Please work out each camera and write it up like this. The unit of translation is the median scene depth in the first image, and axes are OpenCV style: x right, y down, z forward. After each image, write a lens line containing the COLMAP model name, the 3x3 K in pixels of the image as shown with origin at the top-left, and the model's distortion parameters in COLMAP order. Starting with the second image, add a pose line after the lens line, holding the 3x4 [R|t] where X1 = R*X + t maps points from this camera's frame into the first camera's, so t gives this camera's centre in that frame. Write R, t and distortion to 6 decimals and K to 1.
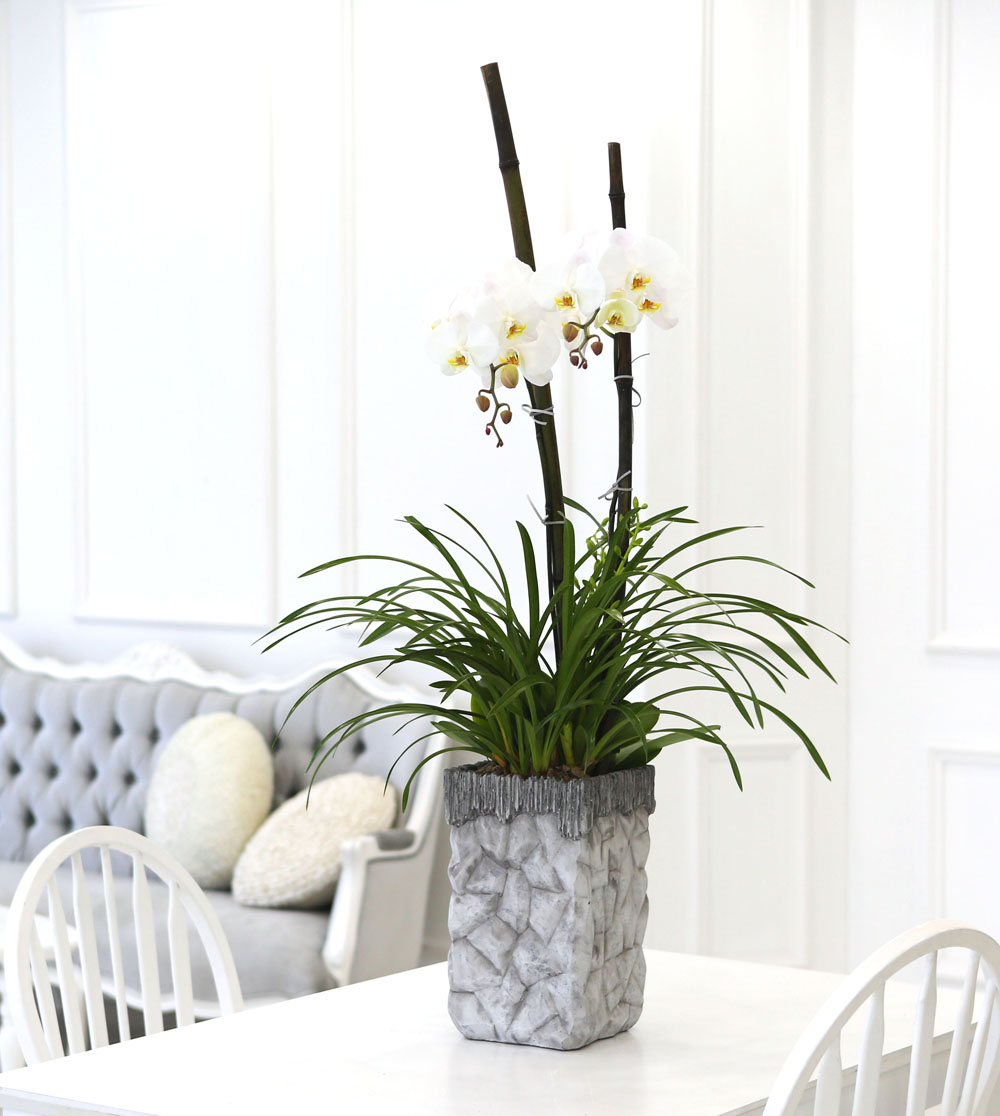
lens RADIAL K [[2596.1, 0, 513.9], [0, 2596.1, 557.5], [0, 0, 1]] dist [0.063101, 0.000000]
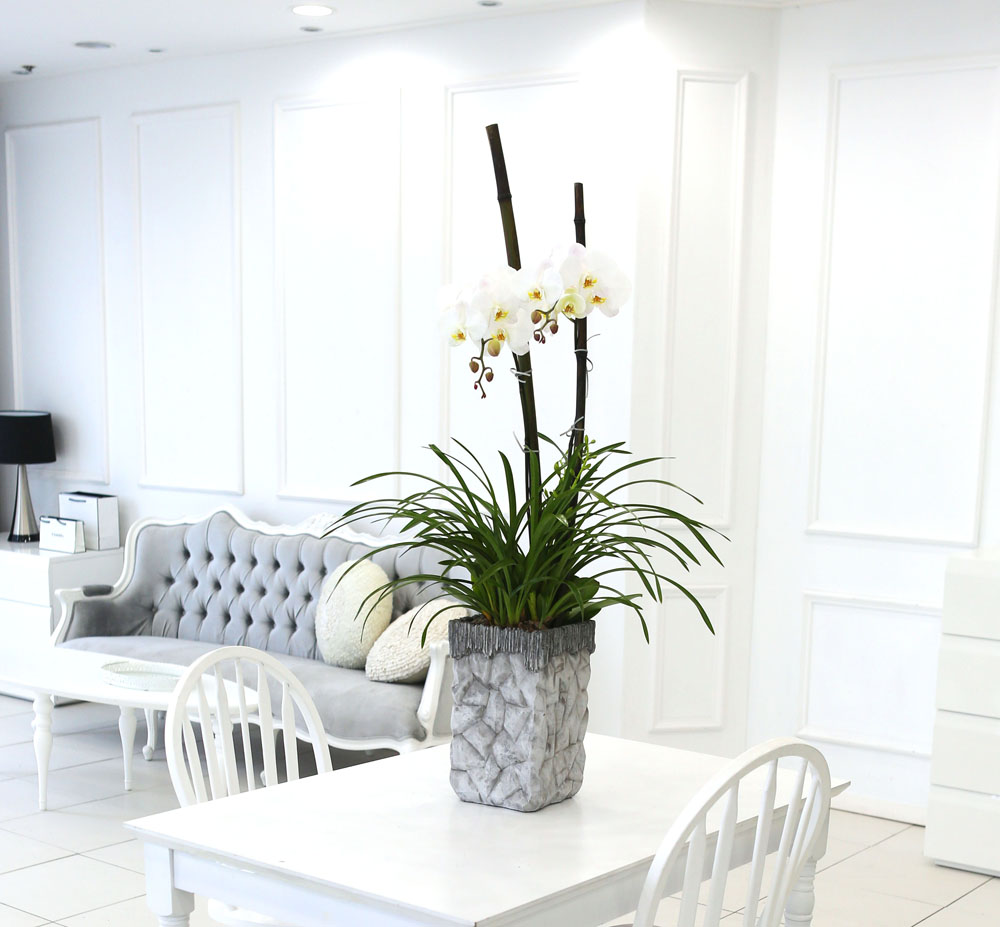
lens RADIAL K [[1513.3, 0, 517.7], [0, 1513.3, 643.4], [0, 0, 1]] dist [-0.032101, 0.000000]
pose [[0.998851, 0.027821, -0.039023, 0.045500], [-0.022863, 0.992243, 0.122195, -0.010492], [0.042120, -0.121163, 0.991739, 0.157408]]
